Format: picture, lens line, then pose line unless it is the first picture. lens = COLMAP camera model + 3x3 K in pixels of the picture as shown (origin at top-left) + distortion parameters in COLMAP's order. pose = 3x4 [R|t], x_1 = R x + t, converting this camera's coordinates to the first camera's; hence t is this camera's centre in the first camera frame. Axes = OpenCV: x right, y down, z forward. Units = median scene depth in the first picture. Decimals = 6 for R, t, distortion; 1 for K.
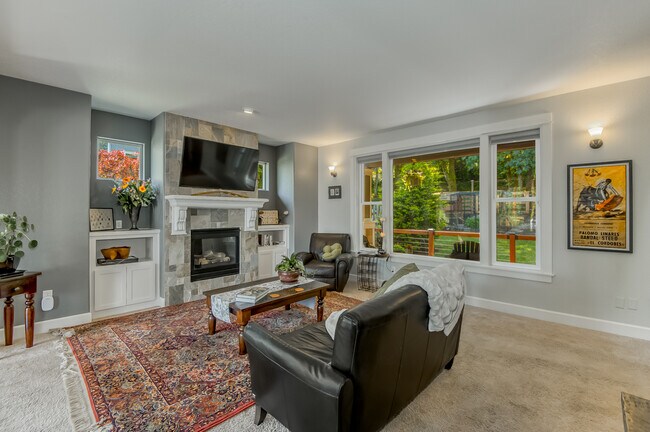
lens RADIAL K [[293.7, 0, 325.1], [0, 293.7, 212.3], [0, 0, 1]] dist [-0.001980, -0.000529]
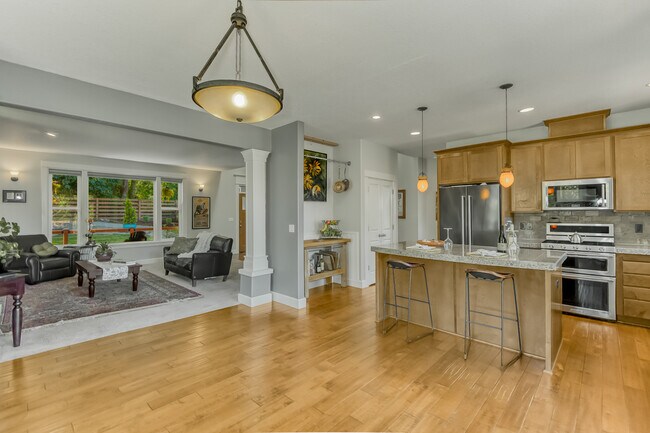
lens RADIAL K [[293.7, 0, 325.1], [0, 293.7, 212.8], [0, 0, 1]] dist [-0.001980, -0.000529]
pose [[0.011022, 0.000402, 0.999939, -1.417539], [0.001326, 0.999999, -0.000417, -0.011626], [-0.999938, 0.001330, 0.011021, -0.155739]]
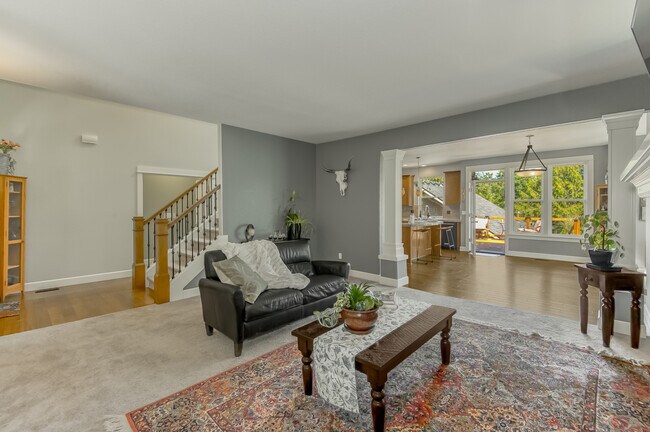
lens RADIAL K [[293.7, 0, 325.1], [0, 293.7, 212.3], [0, 0, 1]] dist [-0.001980, -0.000529]
pose [[-0.999995, 0.000491, 0.003137, -0.046390], [0.000549, 0.999823, 0.018780, -0.007243], [-0.003127, 0.018782, -0.999819, 1.361677]]
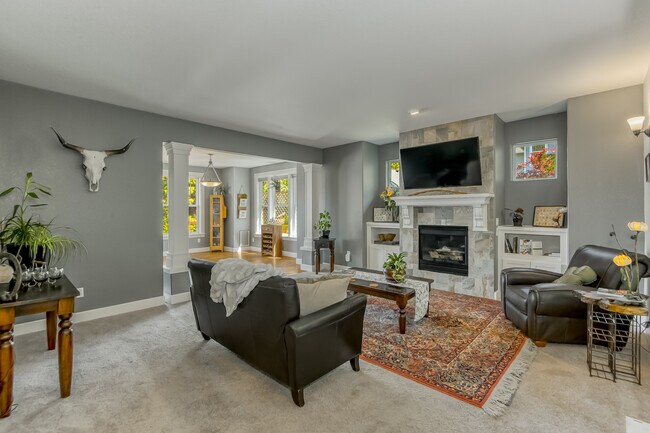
lens RADIAL K [[293.7, 0, 325.1], [0, 293.7, 212.8], [0, 0, 1]] dist [-0.001980, -0.000529]
pose [[-0.001362, 0.007019, -0.999974, 0.742451], [0.004214, 0.999967, 0.007013, 0.001318], [0.999990, -0.004204, -0.001391, 0.655134]]
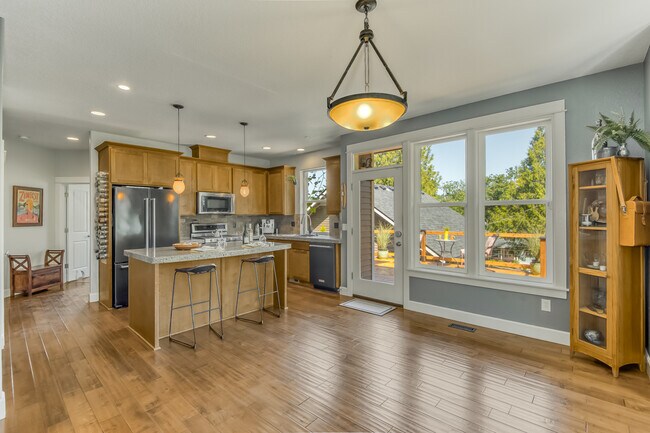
lens RADIAL K [[293.7, 0, 325.1], [0, 293.7, 212.8], [0, 0, 1]] dist [-0.001980, -0.000529]
pose [[-0.999728, 0.001692, -0.023269, -0.925600], [0.001970, 0.999927, -0.011930, -0.007610], [0.023247, -0.011972, -0.999658, 0.431265]]
